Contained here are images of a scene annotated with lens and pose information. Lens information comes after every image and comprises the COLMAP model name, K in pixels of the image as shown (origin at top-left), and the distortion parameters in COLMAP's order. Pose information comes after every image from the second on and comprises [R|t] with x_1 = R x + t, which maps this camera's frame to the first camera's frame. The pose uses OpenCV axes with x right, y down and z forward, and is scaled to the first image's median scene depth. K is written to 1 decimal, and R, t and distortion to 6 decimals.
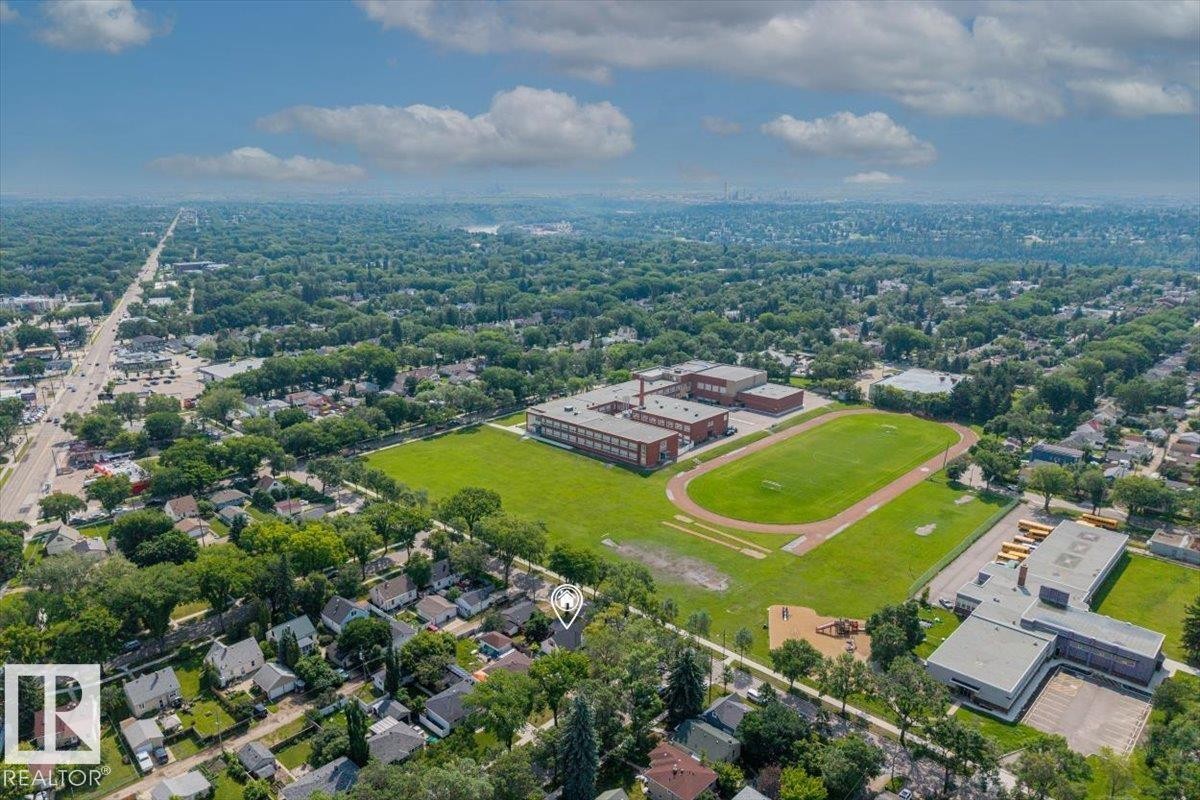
lens RADIAL K [[789.3, 0, 600.0], [0, 789.3, 400.0], [0, 0, 1]] dist [0.000834, 0.001077]
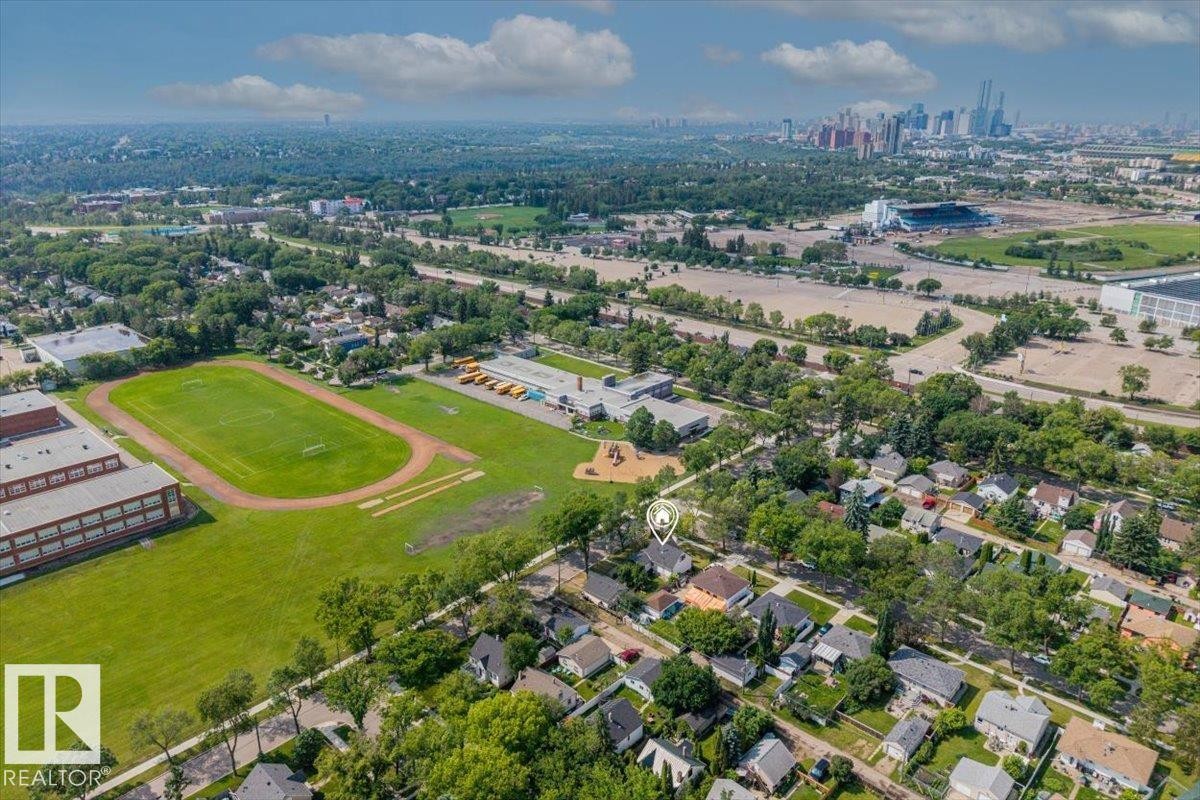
lens RADIAL K [[789.3, 0, 600.0], [0, 789.3, 400.0], [0, 0, 1]] dist [0.000834, 0.001077]
pose [[-0.009416, -0.332811, 0.942946, -0.660212], [0.249158, 0.912466, 0.324541, -0.165847], [-0.968417, 0.237999, 0.074331, 0.665900]]
